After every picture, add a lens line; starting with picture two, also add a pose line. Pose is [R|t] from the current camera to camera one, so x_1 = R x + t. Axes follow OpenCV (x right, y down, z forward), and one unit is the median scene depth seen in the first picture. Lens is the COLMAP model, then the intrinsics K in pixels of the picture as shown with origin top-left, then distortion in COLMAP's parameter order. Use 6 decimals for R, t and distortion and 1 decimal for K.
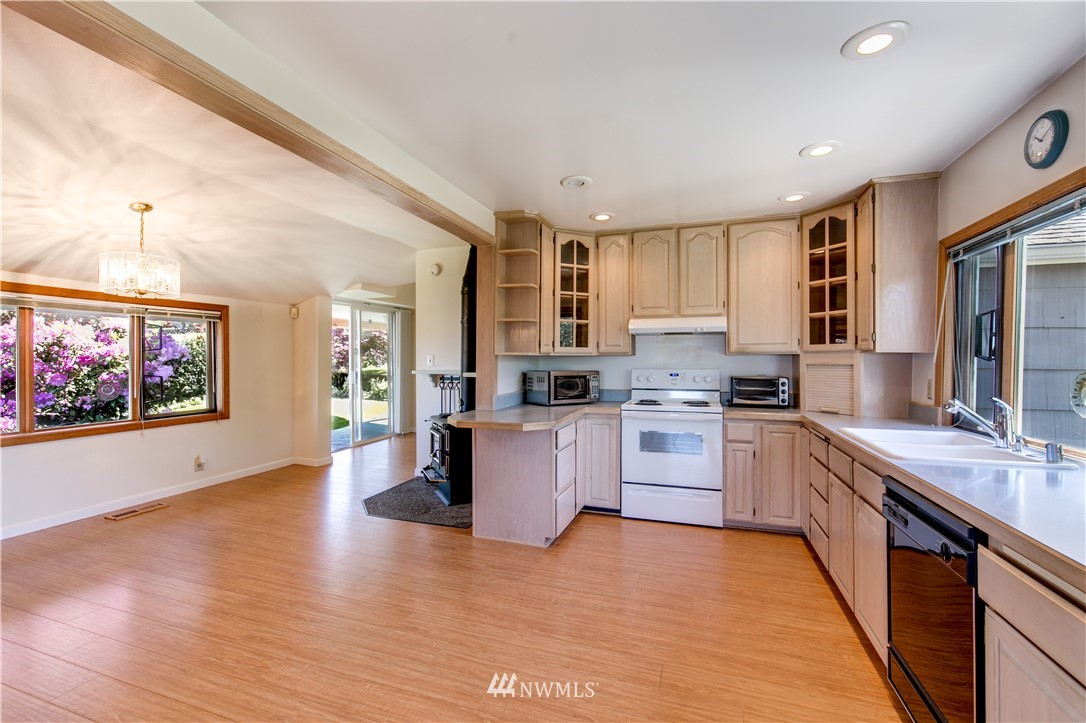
lens RADIAL K [[468.6, 0, 540.2], [0, 468.6, 359.1], [0, 0, 1]] dist [0.000321, 0.000110]
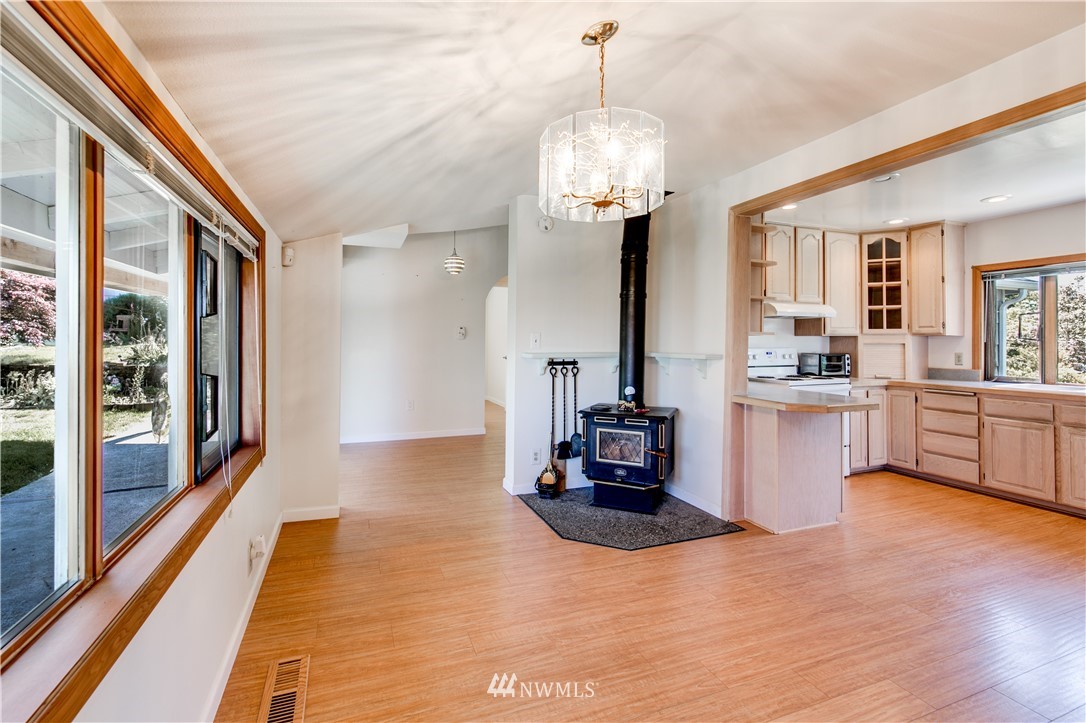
lens RADIAL K [[481.1, 0, 536.7], [0, 481.1, 334.9], [0, 0, 1]] dist [-0.001531, 0.000011]
pose [[0.760490, 0.007633, 0.649305, -1.018762], [-0.002993, 0.999961, -0.008249, 0.000531], [-0.649343, 0.004330, 0.760483, 0.543455]]
